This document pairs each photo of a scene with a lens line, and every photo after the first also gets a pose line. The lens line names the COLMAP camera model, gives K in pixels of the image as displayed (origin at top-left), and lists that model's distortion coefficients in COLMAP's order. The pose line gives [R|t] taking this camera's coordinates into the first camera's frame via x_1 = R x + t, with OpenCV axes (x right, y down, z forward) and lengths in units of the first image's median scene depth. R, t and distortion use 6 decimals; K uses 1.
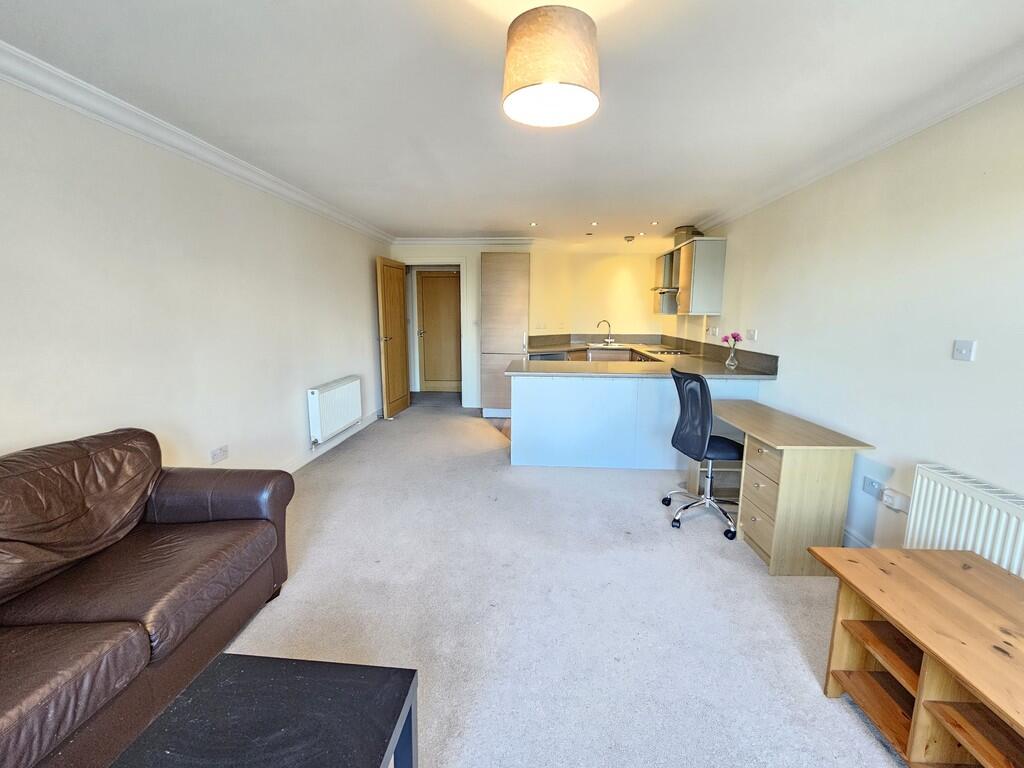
lens RADIAL K [[418.0, 0, 512.3], [0, 418.0, 379.1], [0, 0, 1]] dist [-0.002154, -0.000517]
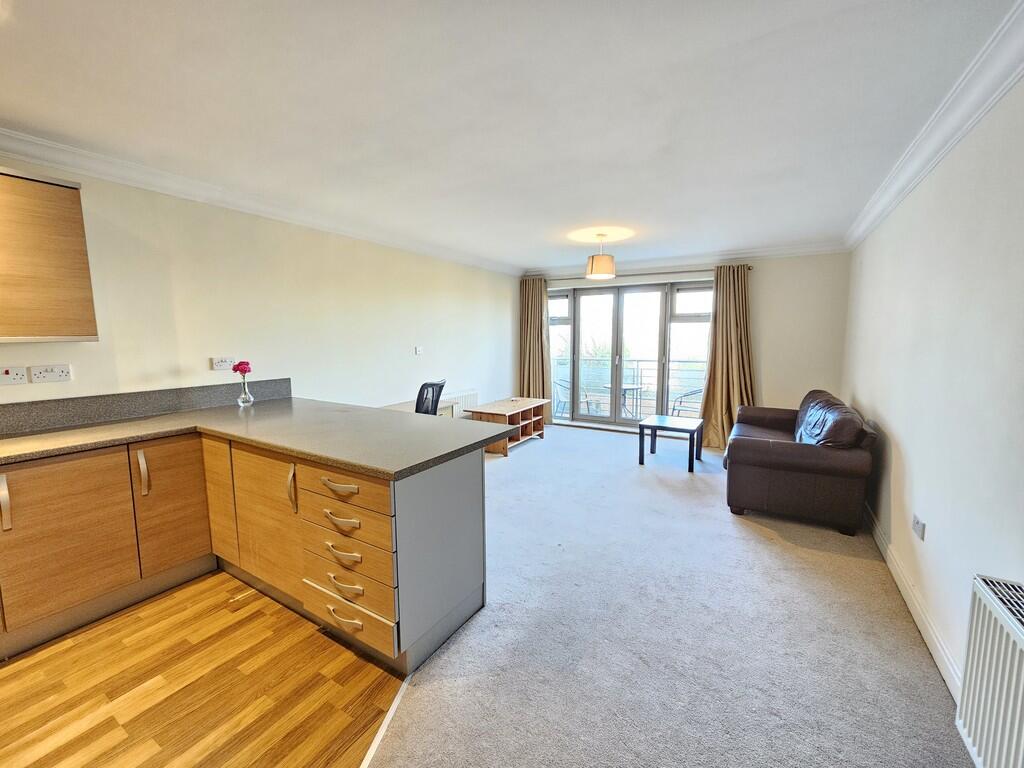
lens RADIAL K [[418.0, 0, 517.5], [0, 418.0, 380.7], [0, 0, 1]] dist [-0.002154, -0.000517]
pose [[-0.887744, -0.058419, 0.456616, -0.186363], [0.063967, 0.966637, 0.248033, -0.150895], [-0.455872, 0.249398, -0.854389, 0.914130]]
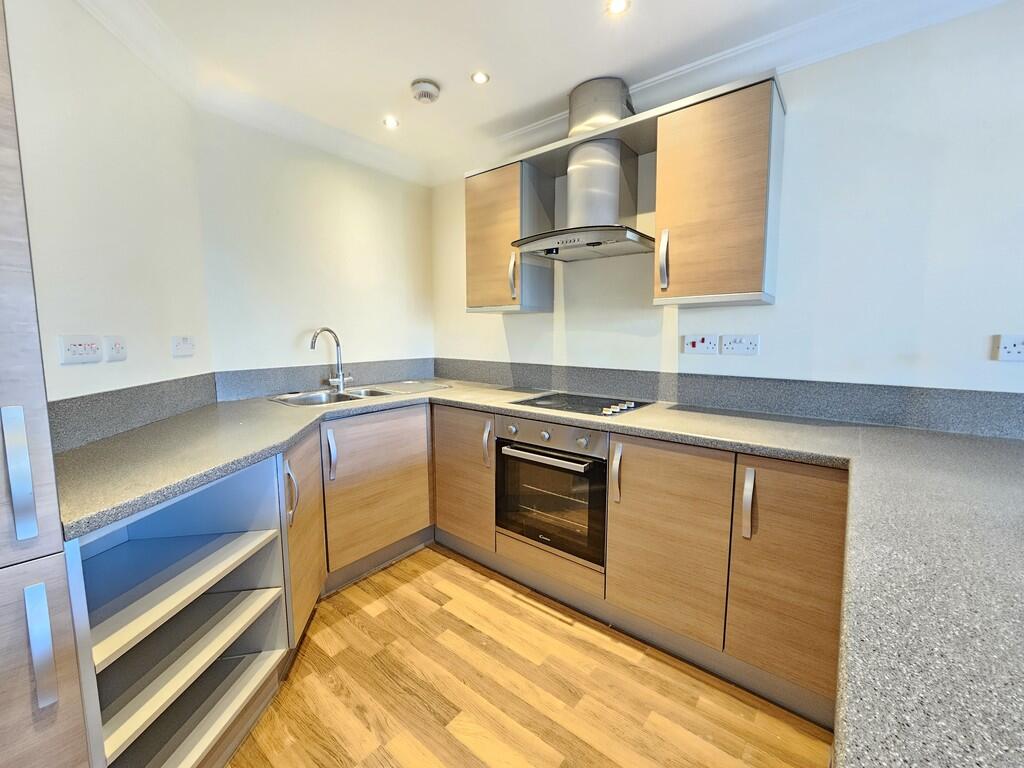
lens RADIAL K [[418.0, 0, 515.1], [0, 418.0, 382.3], [0, 0, 1]] dist [-0.002154, -0.000517]
pose [[0.577724, -0.107558, 0.809114, 0.015732], [0.132682, 0.990470, 0.036929, -0.094650], [-0.805376, 0.086020, 0.586490, 0.730522]]
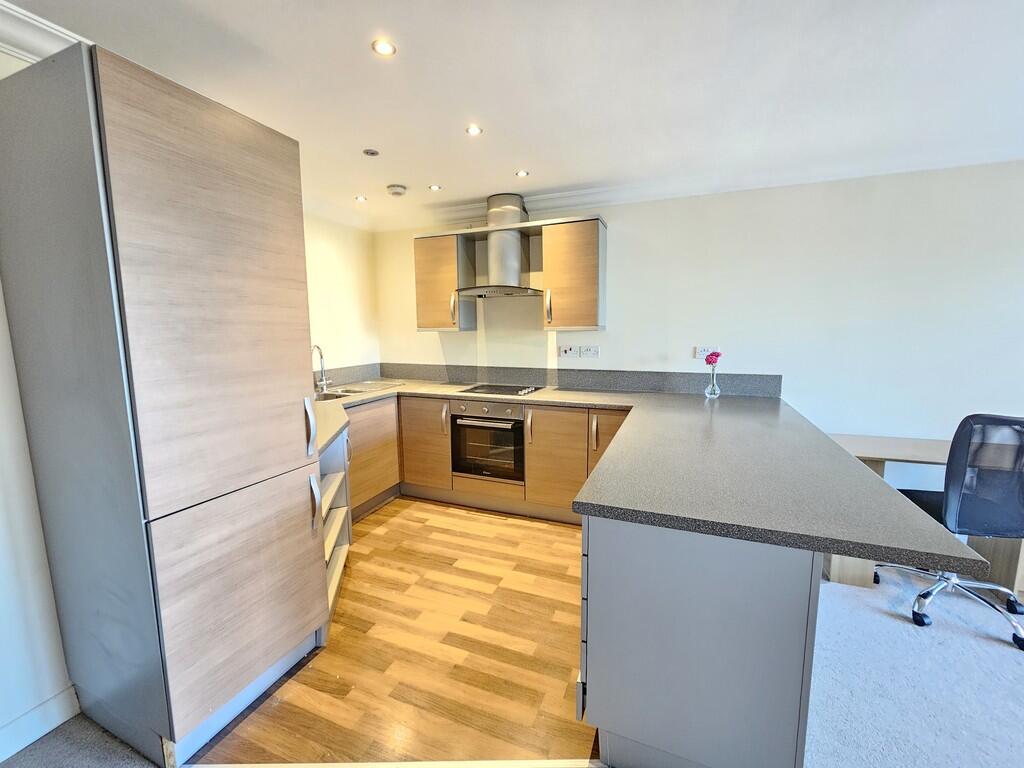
lens RADIAL K [[418.0, 0, 513.7], [0, 418.0, 383.7], [0, 0, 1]] dist [-0.002154, -0.000517]
pose [[0.318125, -0.144471, 0.936976, -0.198634], [0.160130, 0.982309, 0.097093, -0.117951], [-0.934428, 0.119150, 0.335631, 0.687219]]
